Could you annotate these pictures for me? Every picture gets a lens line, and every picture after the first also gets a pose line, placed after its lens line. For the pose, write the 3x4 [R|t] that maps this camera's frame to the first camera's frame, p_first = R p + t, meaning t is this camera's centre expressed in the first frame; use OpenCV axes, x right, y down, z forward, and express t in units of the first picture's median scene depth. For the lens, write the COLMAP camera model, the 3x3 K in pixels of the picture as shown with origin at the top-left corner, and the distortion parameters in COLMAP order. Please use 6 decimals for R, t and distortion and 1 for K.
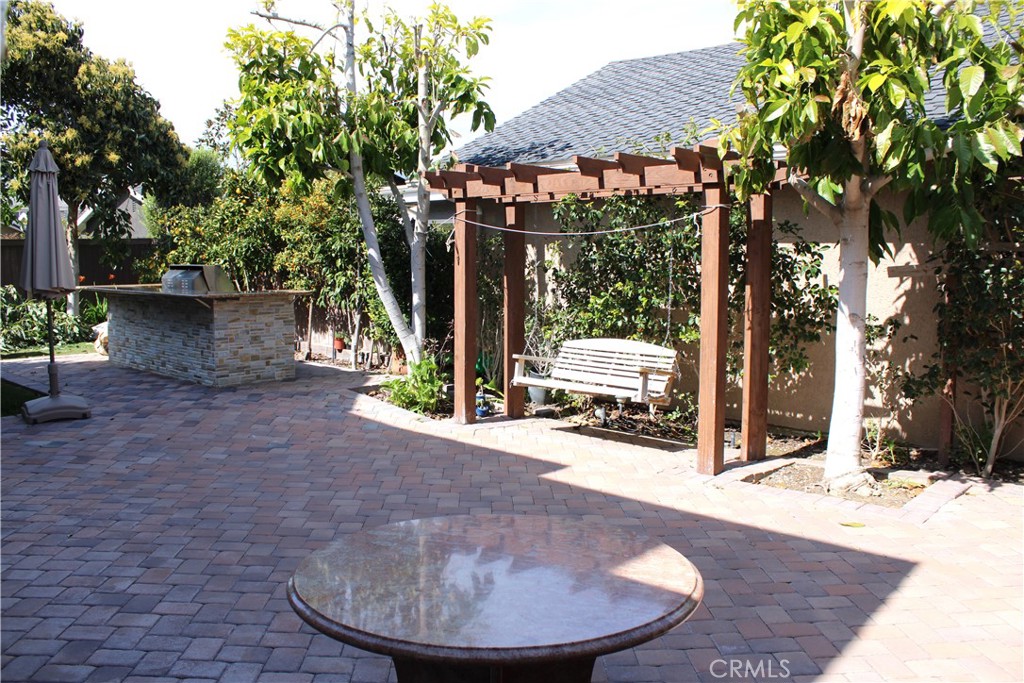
lens RADIAL K [[849.0, 0, 512.0], [0, 849.0, 341.5], [0, 0, 1]] dist [-0.159451, 0.133187]
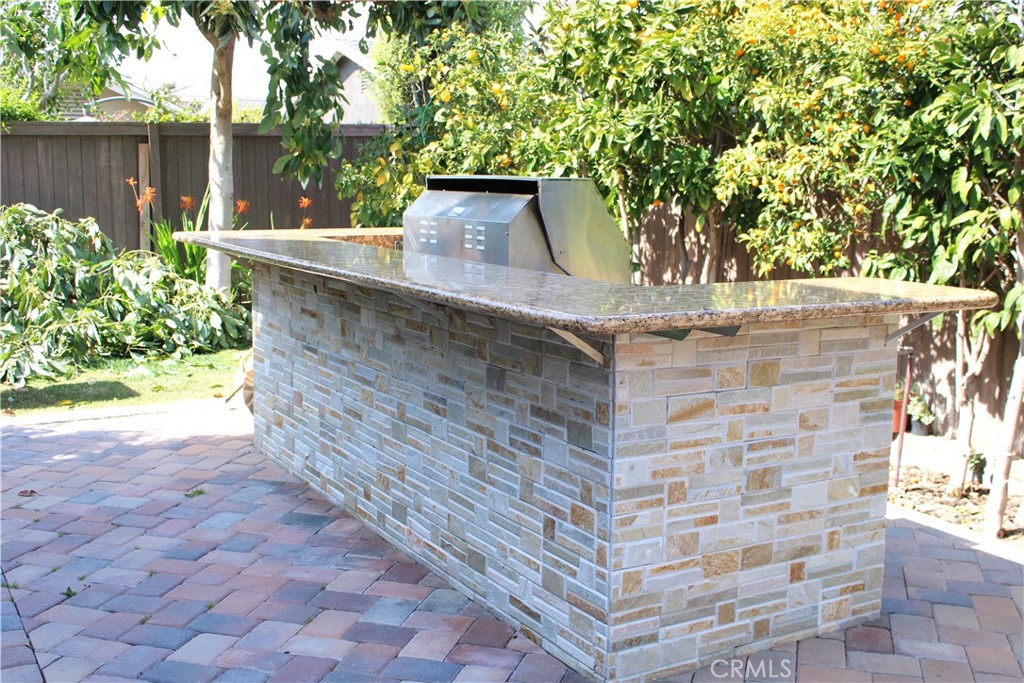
lens RADIAL K [[1155.9, 0, 512.0], [0, 1155.9, 341.5], [0, 0, 1]] dist [-0.097539, 0.010929]
pose [[0.953211, 0.051417, -0.297901, -0.245458], [-0.038978, 0.998108, 0.047550, -0.050560], [0.299782, -0.033713, 0.953412, 0.580290]]
